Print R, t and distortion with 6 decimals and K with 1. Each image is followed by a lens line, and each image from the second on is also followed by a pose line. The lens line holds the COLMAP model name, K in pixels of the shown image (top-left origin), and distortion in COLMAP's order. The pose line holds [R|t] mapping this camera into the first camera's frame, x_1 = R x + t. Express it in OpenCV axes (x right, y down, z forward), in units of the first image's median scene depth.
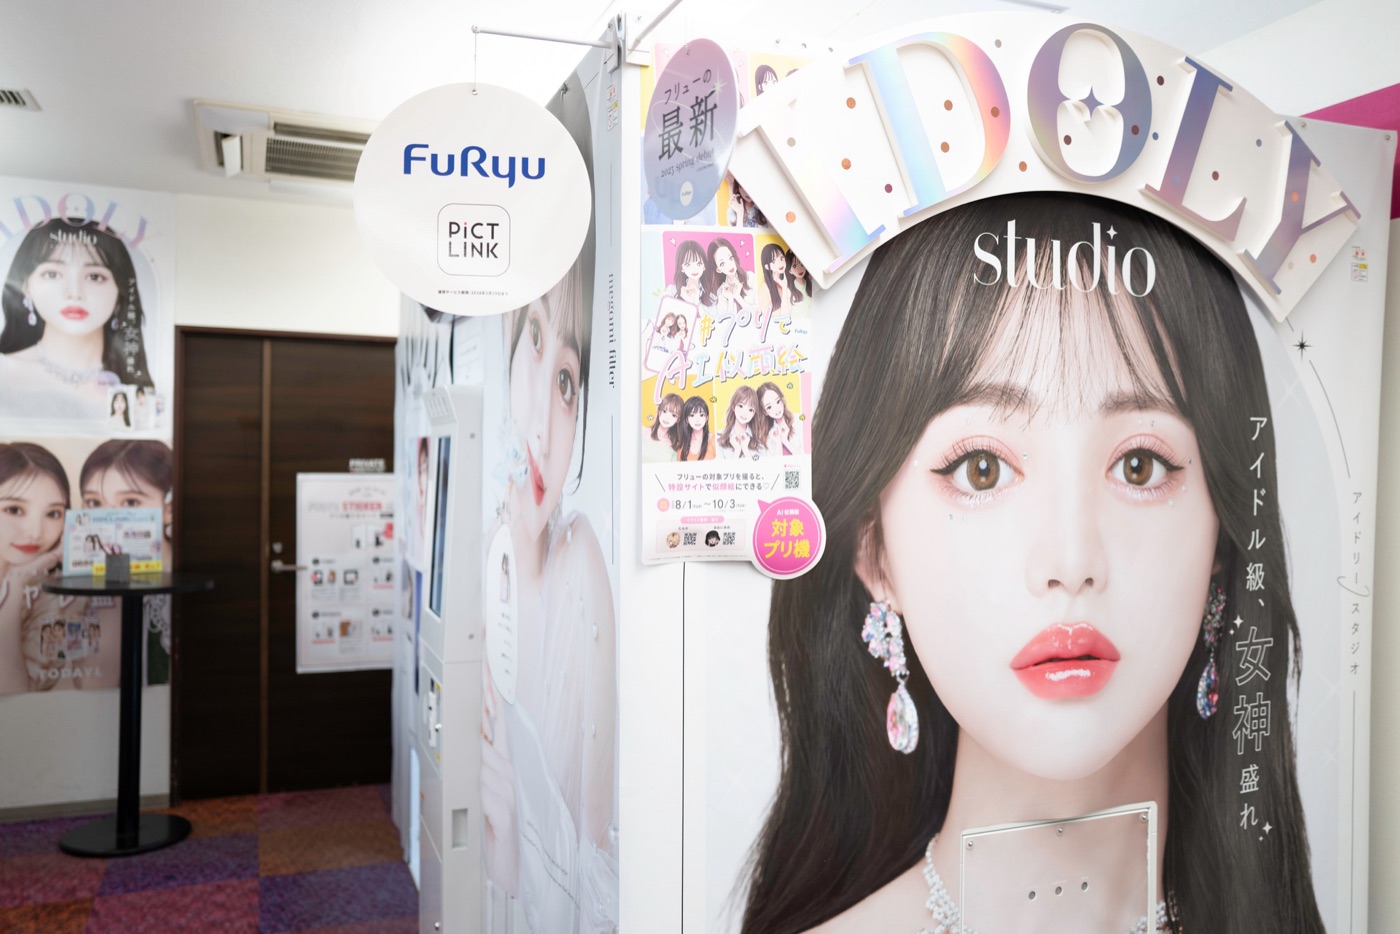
lens RADIAL K [[1091.6, 0, 701.7], [0, 1091.6, 485.3], [0, 0, 1]] dist [-0.003650, -0.001647]
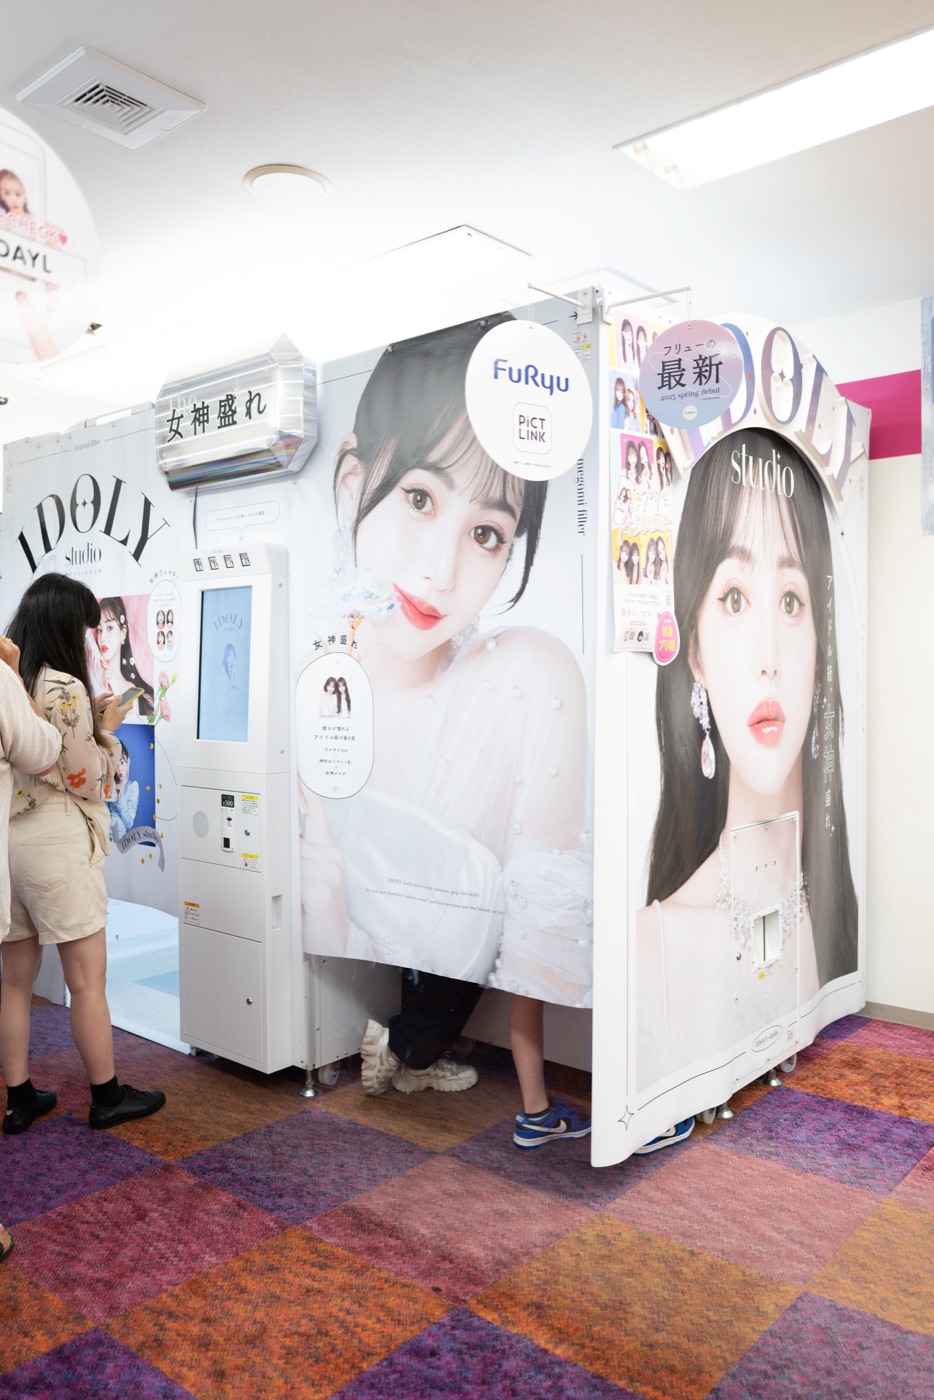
lens RADIAL K [[1091.6, 0, 467.0], [0, 1091.6, 700.0], [0, 0, 1]] dist [-0.003650, -0.001647]
pose [[0.884602, -0.028344, 0.465484, -0.889590], [0.027027, 0.999590, 0.009505, 0.113172], [-0.465562, 0.004173, 0.885005, -0.237081]]
